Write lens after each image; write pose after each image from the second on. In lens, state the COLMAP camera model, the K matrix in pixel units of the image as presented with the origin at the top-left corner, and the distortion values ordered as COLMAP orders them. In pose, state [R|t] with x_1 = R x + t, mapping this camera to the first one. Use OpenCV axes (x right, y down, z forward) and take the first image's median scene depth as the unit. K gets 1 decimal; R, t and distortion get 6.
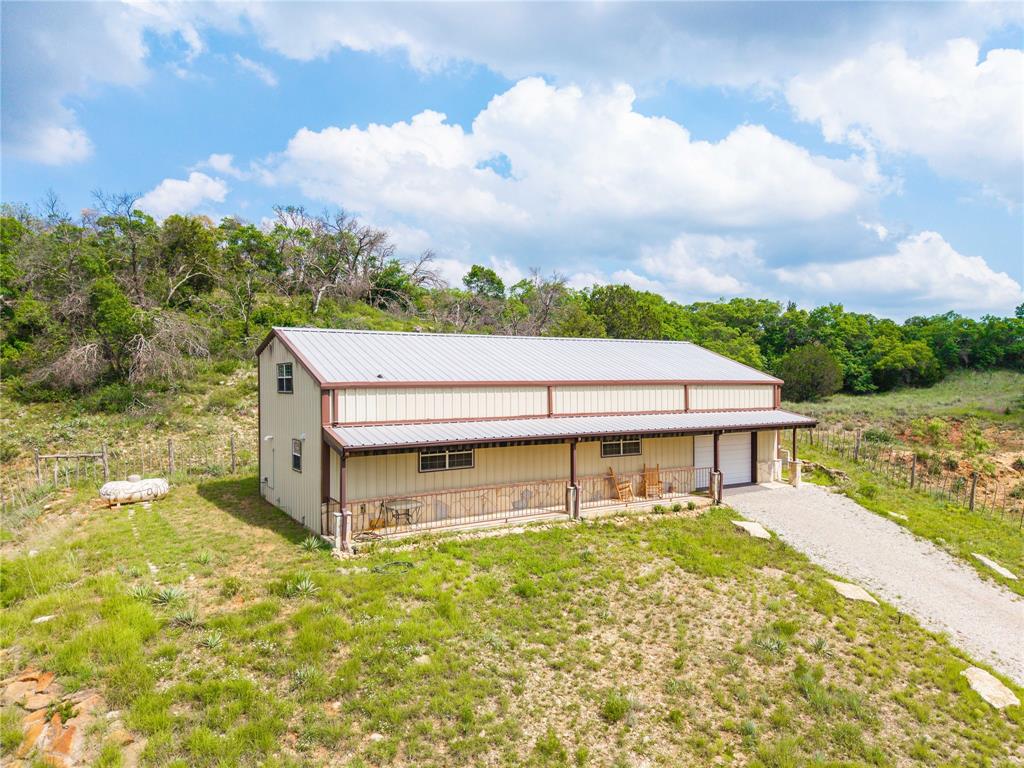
lens RADIAL K [[676.8, 0, 512.0], [0, 676.8, 384.0], [0, 0, 1]] dist [0.065740, -0.115540]
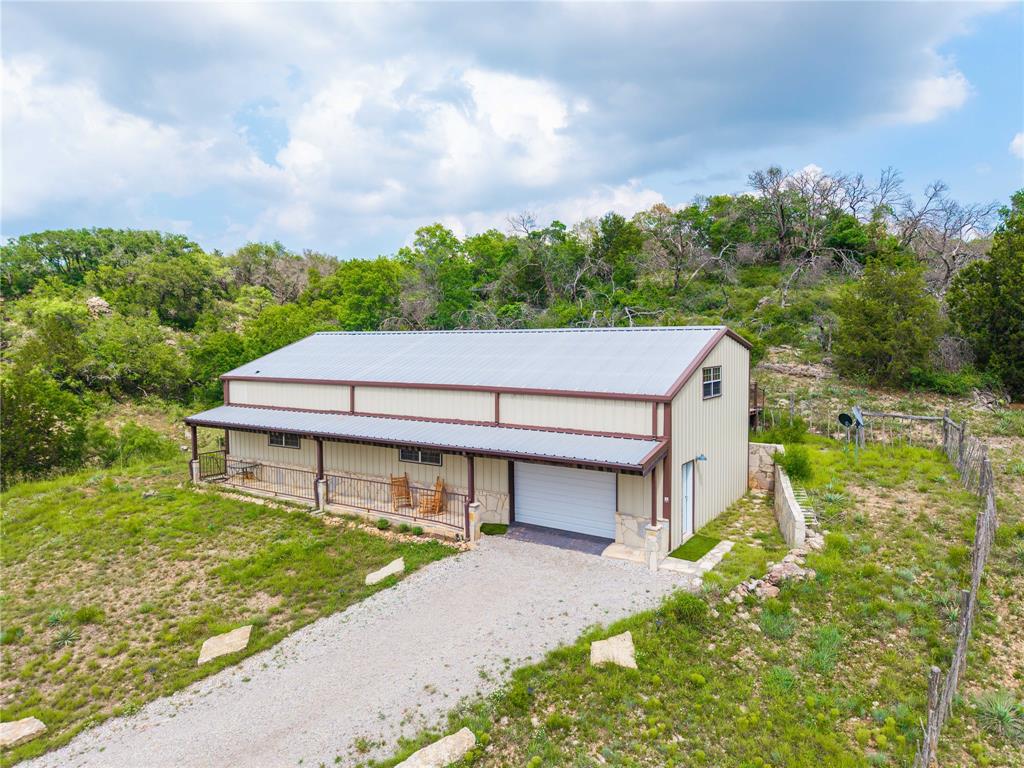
lens RADIAL K [[687.8, 0, 512.0], [0, 687.8, 384.0], [0, 0, 1]] dist [0.007443, -0.000360]
pose [[0.415086, 0.057278, -0.907977, 0.910919], [-0.002182, 0.998076, 0.061964, -0.052898], [0.909779, -0.023739, 0.414413, 0.624186]]
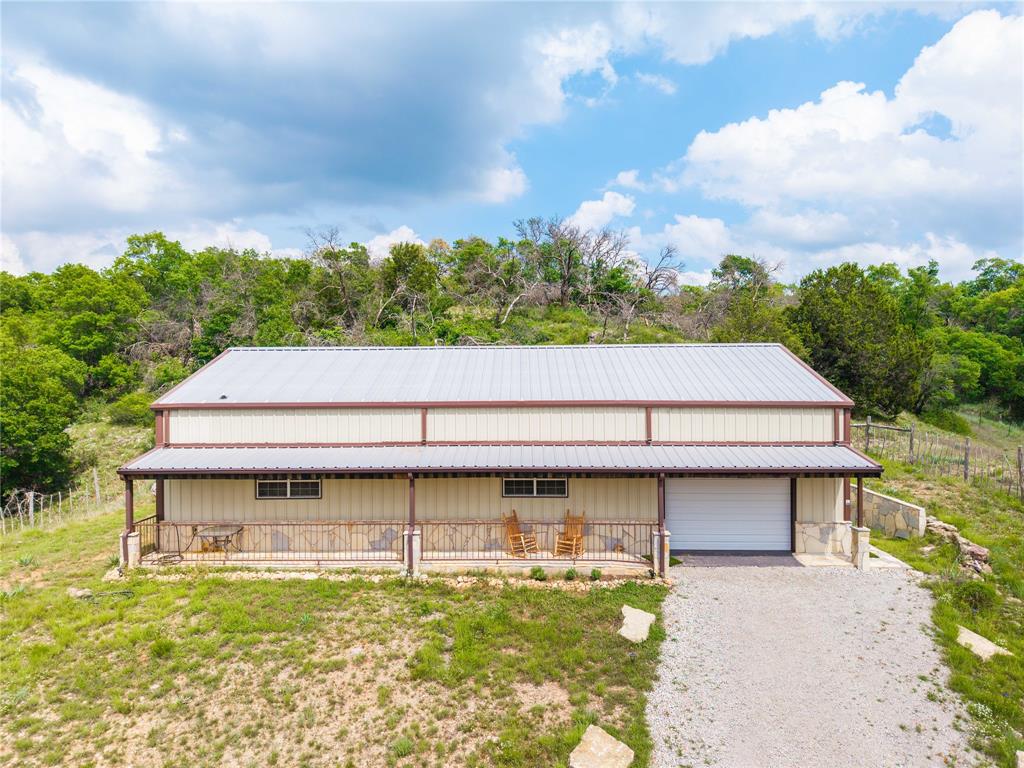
lens RADIAL K [[687.8, 0, 512.0], [0, 687.8, 384.0], [0, 0, 1]] dist [0.007443, -0.000360]
pose [[0.836267, -0.002820, -0.548316, 0.490543], [0.000779, 0.999992, -0.003954, -0.018400], [0.548323, 0.002880, 0.836262, 0.280637]]
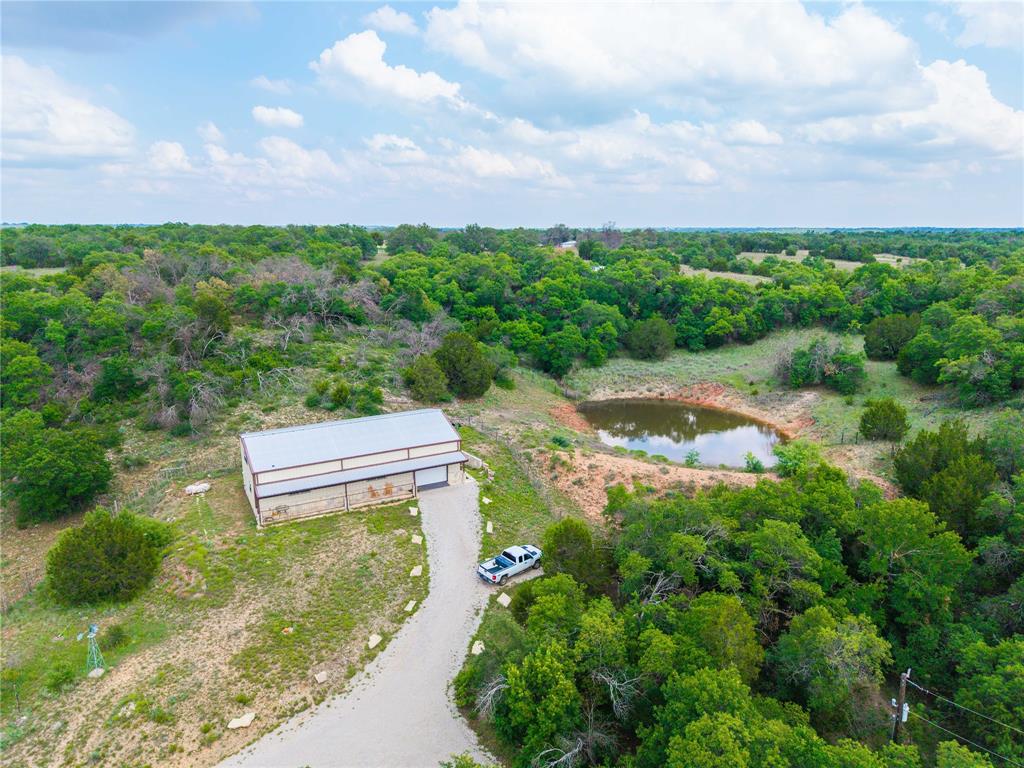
lens RADIAL K [[687.8, 0, 512.0], [0, 687.8, 384.0], [0, 0, 1]] dist [0.007443, -0.000360]
pose [[0.997648, 0.008659, -0.067999, 0.736849], [0.006516, 0.975520, 0.219813, -0.713388], [0.068237, -0.219739, 0.973169, -1.250760]]
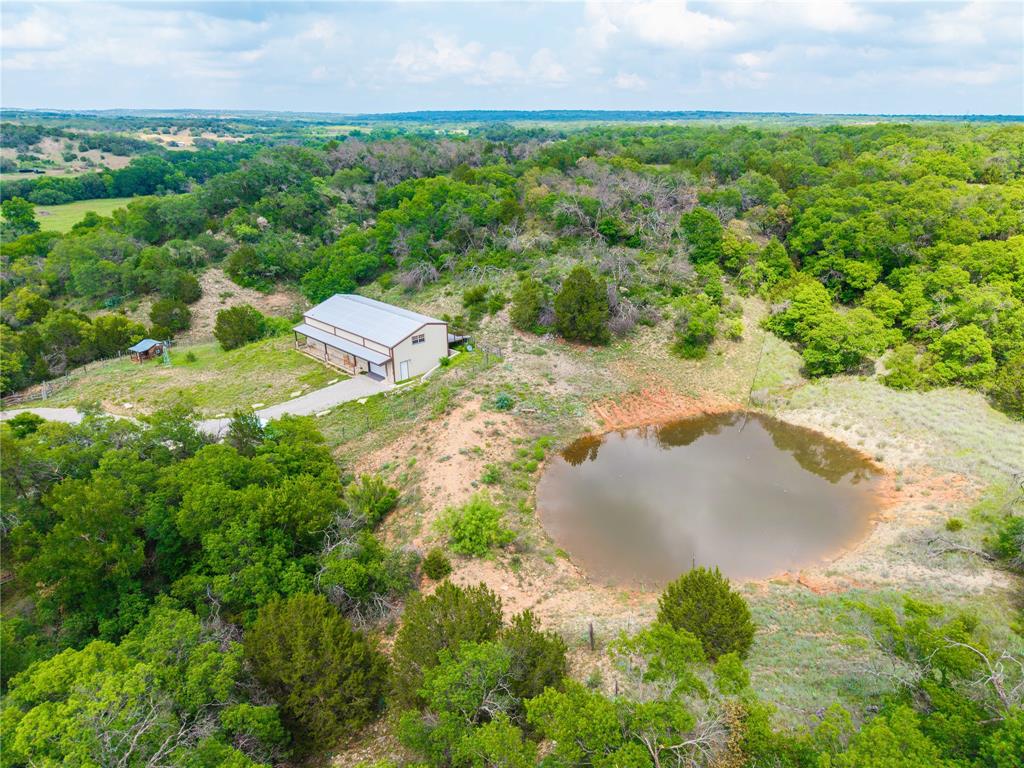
lens RADIAL K [[687.8, 0, 512.0], [0, 687.8, 384.0], [0, 0, 1]] dist [0.007443, -0.000360]
pose [[0.216929, 0.343556, -0.913735, 2.977798], [-0.010772, 0.936809, 0.349675, -0.804601], [0.976128, -0.066011, 0.206922, 0.912437]]
